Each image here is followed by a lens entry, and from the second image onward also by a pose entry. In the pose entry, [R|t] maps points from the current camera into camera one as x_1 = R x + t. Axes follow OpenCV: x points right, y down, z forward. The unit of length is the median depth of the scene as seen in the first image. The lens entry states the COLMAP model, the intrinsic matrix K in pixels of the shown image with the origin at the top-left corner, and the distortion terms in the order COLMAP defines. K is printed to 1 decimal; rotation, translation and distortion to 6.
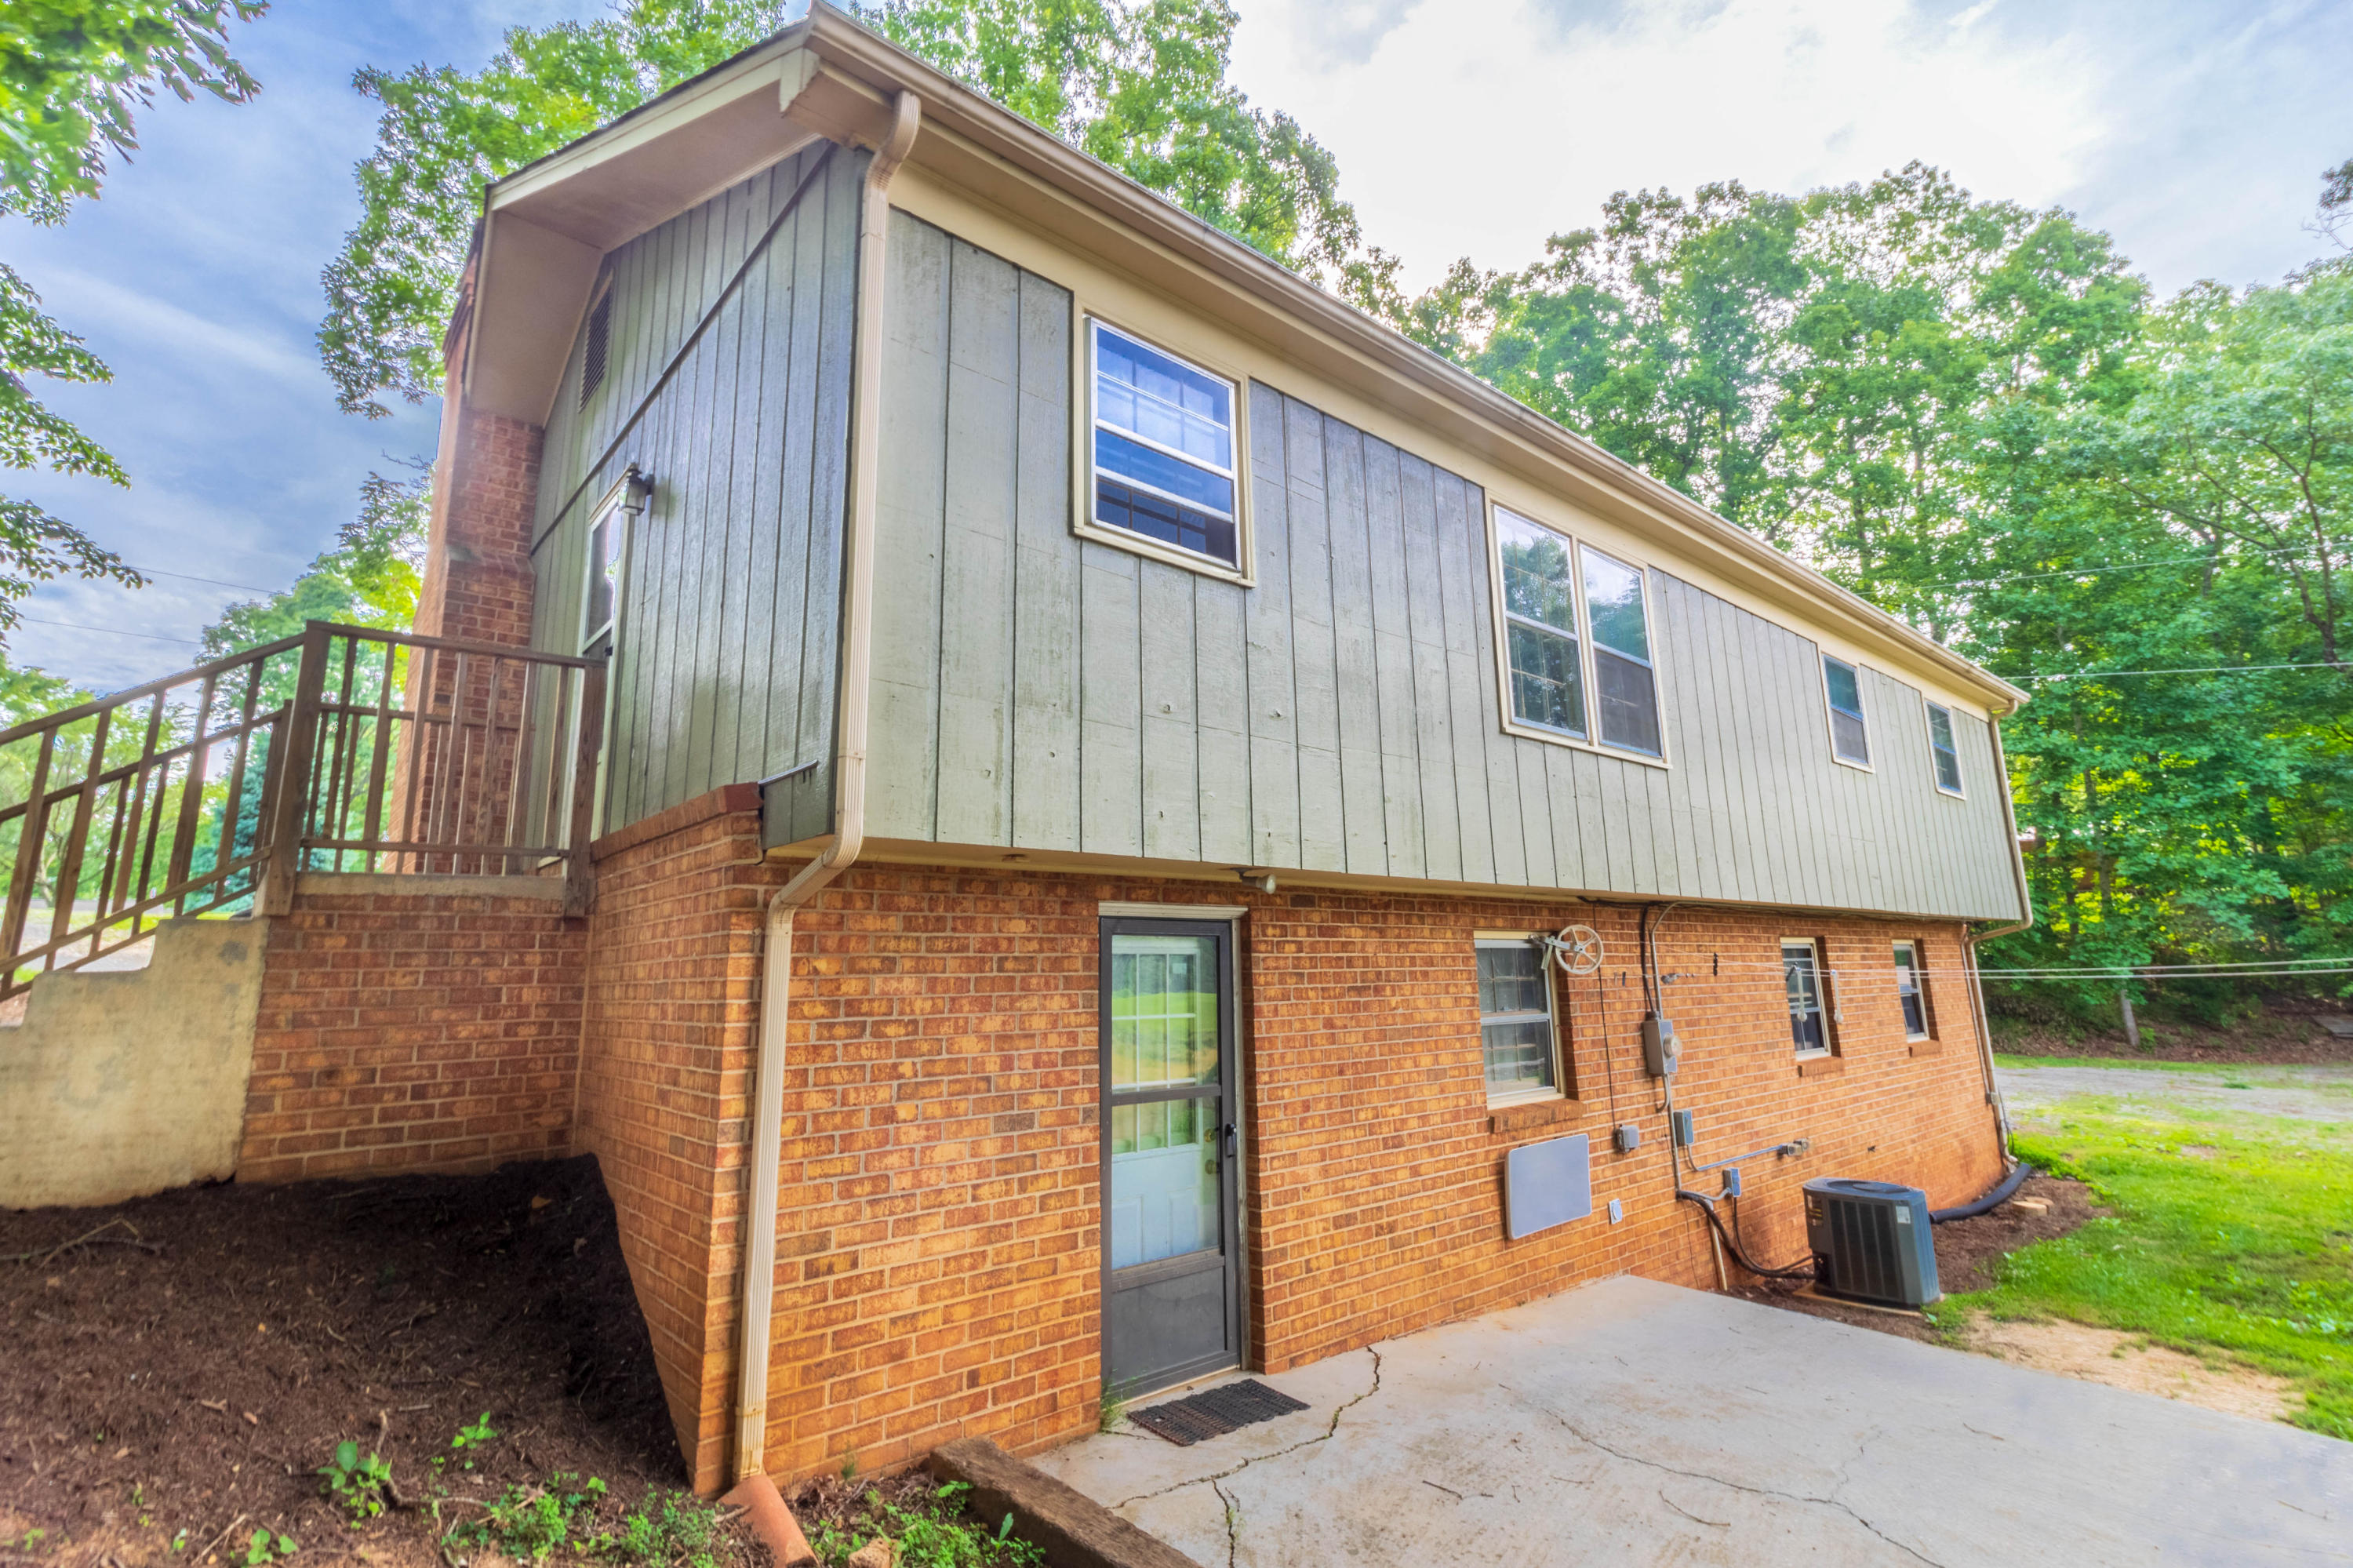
lens RADIAL K [[1081.6, 0, 1170.5], [0, 1081.6, 773.8], [0, 0, 1]] dist [0.008017, -0.002674]
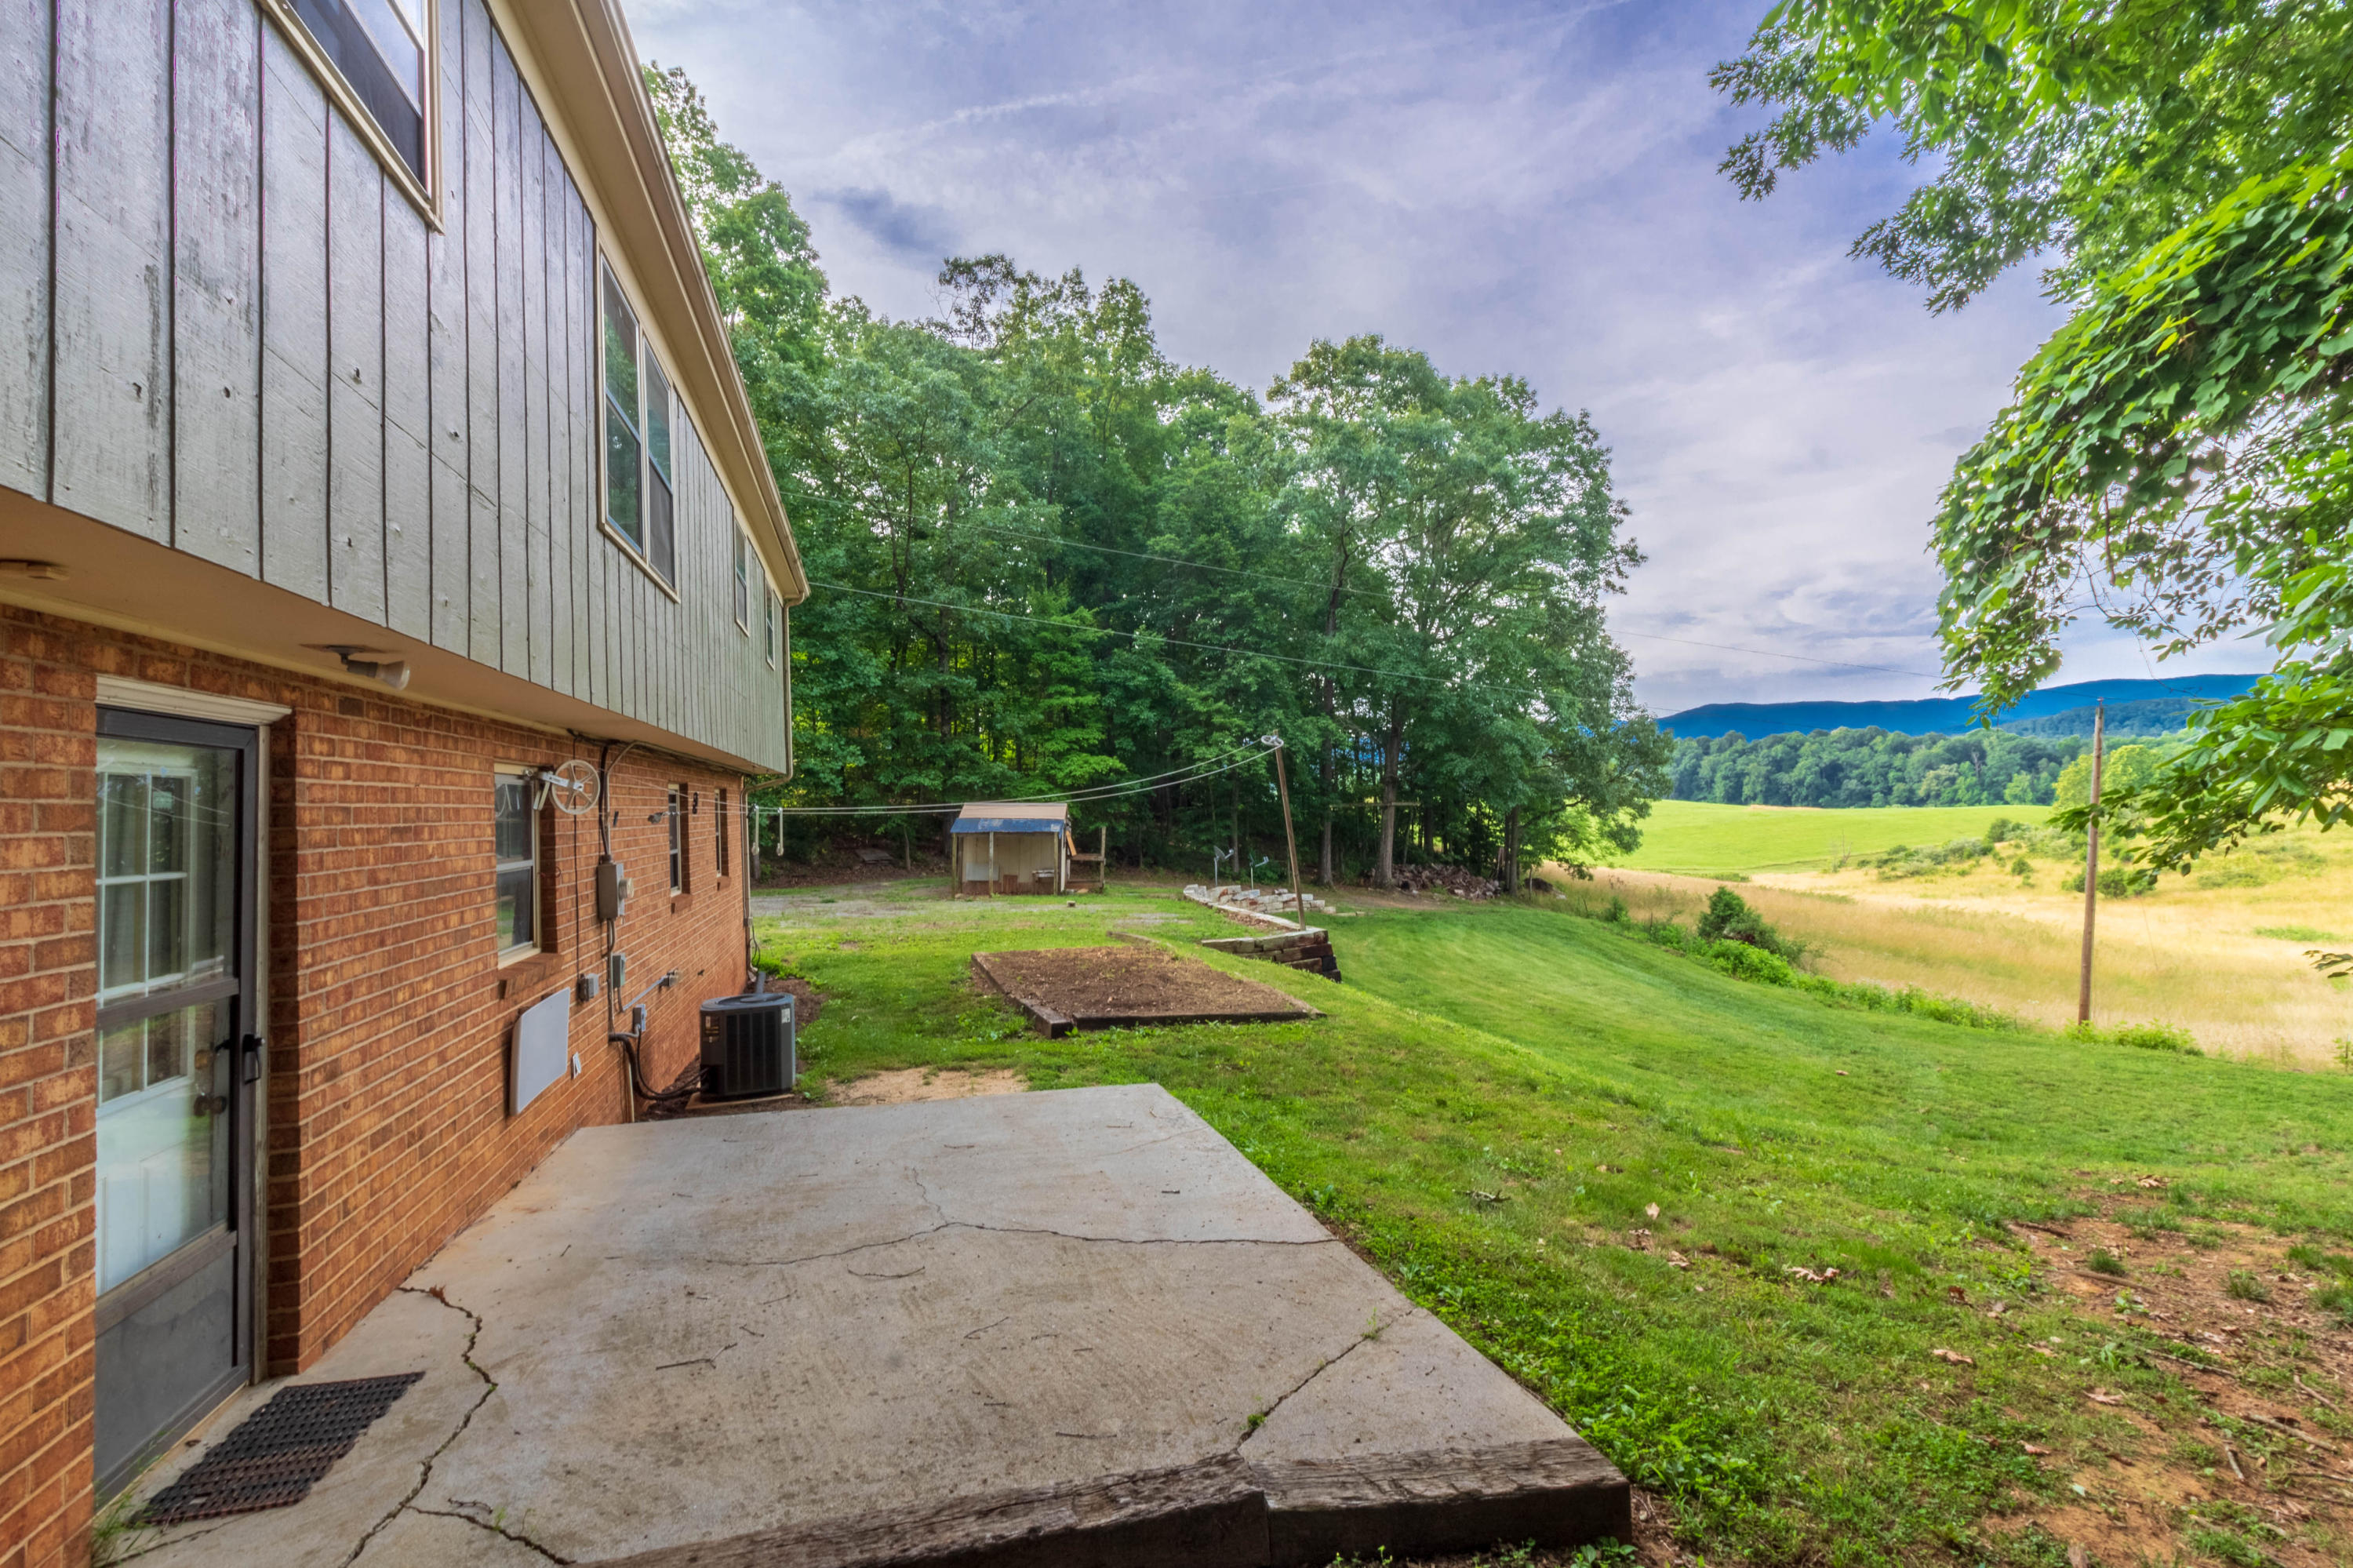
lens RADIAL K [[1081.6, 0, 1159.3], [0, 1081.6, 760.6], [0, 0, 1]] dist [0.008017, -0.002674]
pose [[0.443294, 0.031808, 0.895811, -0.286255], [-0.134246, 0.990455, 0.031263, 0.063548], [-0.886266, -0.134118, 0.443333, 0.236834]]
